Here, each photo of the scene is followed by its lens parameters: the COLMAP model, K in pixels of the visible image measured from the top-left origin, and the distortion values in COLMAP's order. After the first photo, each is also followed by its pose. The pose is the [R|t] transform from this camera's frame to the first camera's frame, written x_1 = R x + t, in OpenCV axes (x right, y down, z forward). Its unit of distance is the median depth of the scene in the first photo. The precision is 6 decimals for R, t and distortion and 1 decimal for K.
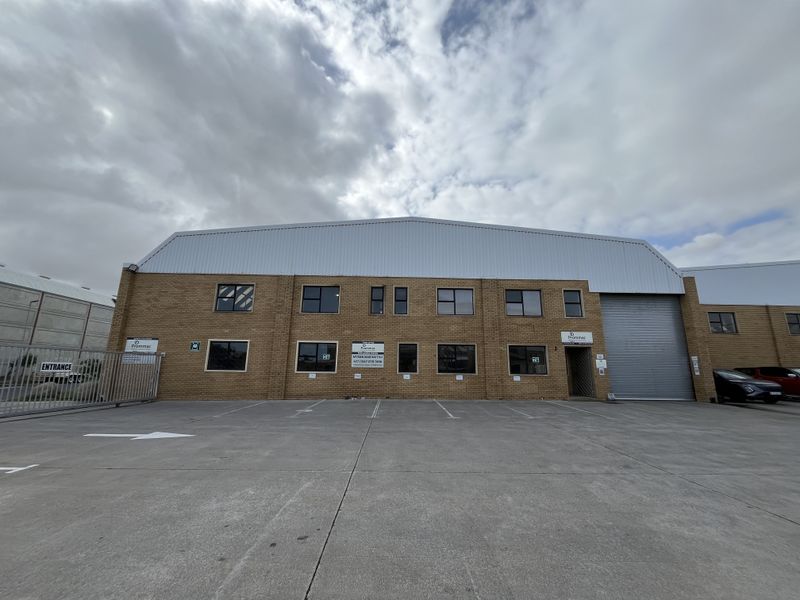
lens RADIAL K [[323.7, 0, 400.0], [0, 323.7, 303.1], [0, 0, 1]] dist [-0.000519, 0.000381]
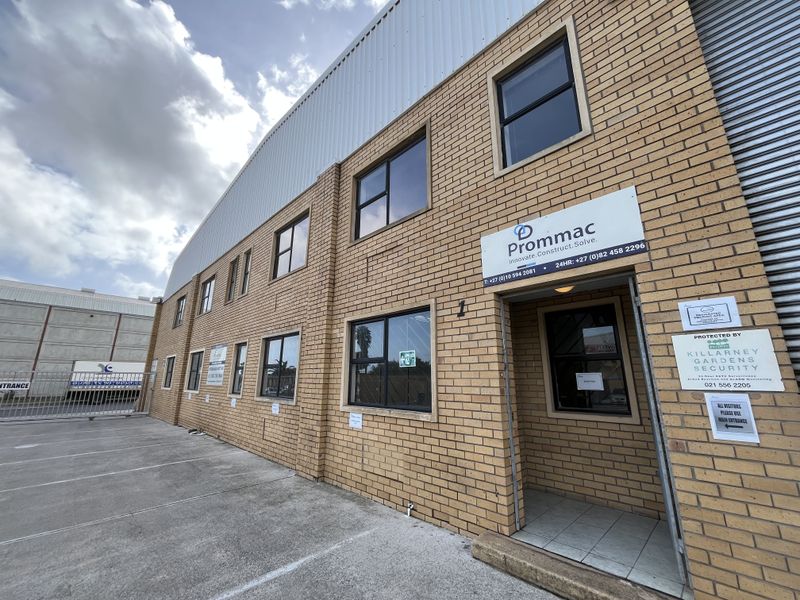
lens RADIAL K [[323.7, 0, 400.9], [0, 323.7, 295.9], [0, 0, 1]] dist [-0.000519, 0.000381]
pose [[0.691721, -0.187822, -0.697313, 0.625362], [0.151270, 0.981850, -0.114406, 0.152809], [0.706144, -0.026345, 0.707578, 0.793354]]
